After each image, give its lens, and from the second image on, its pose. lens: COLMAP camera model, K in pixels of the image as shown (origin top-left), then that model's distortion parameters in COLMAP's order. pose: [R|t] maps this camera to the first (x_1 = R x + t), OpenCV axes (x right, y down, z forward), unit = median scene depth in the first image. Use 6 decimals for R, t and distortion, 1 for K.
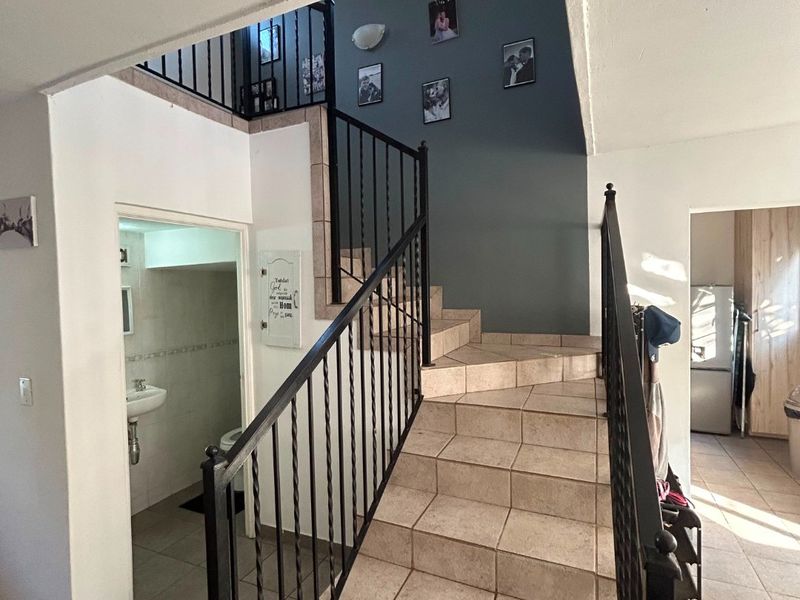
lens RADIAL K [[431.2, 0, 400.0], [0, 431.2, 300.0], [0, 0, 1]] dist [-0.003308, 0.000420]
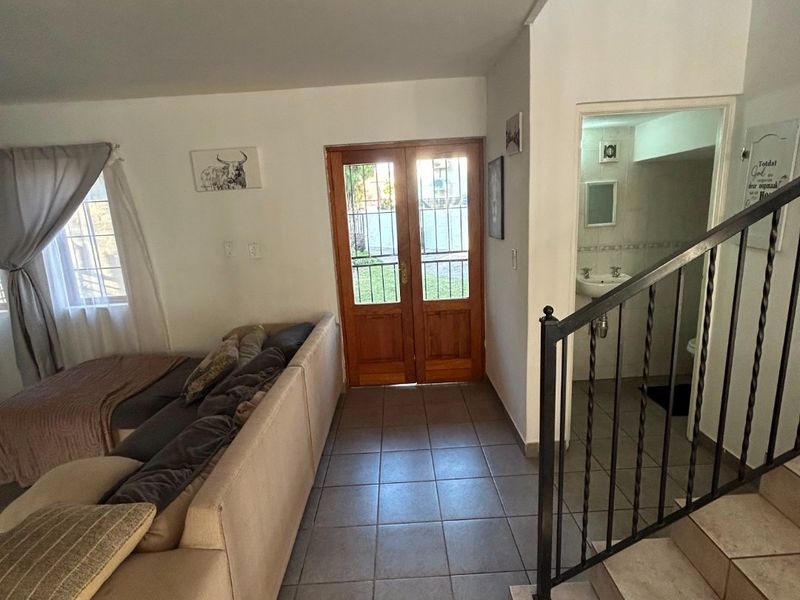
lens RADIAL K [[431.2, 0, 400.0], [0, 431.2, 300.0], [0, 0, 1]] dist [-0.003308, 0.000420]
pose [[0.414892, 0.199356, -0.887762, 0.186419], [0.009889, 0.974656, 0.223490, 0.015098], [0.909817, -0.101504, 0.402406, 0.040083]]
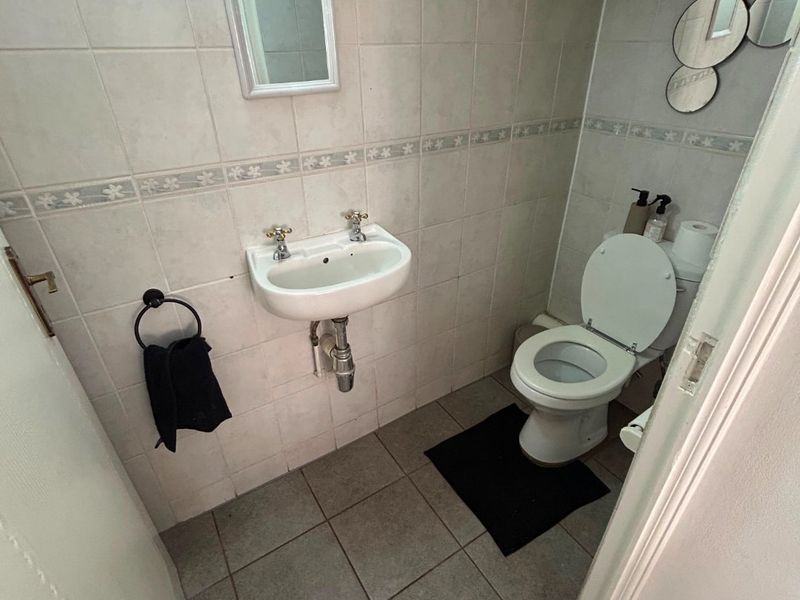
lens RADIAL K [[431.2, 0, 400.0], [0, 431.2, 300.0], [0, 0, 1]] dist [-0.003308, 0.000420]
pose [[0.832987, 0.293132, -0.469262, -0.394188], [-0.025320, 0.867432, 0.496910, 0.057701], [0.552713, -0.402038, 0.729982, 0.769139]]
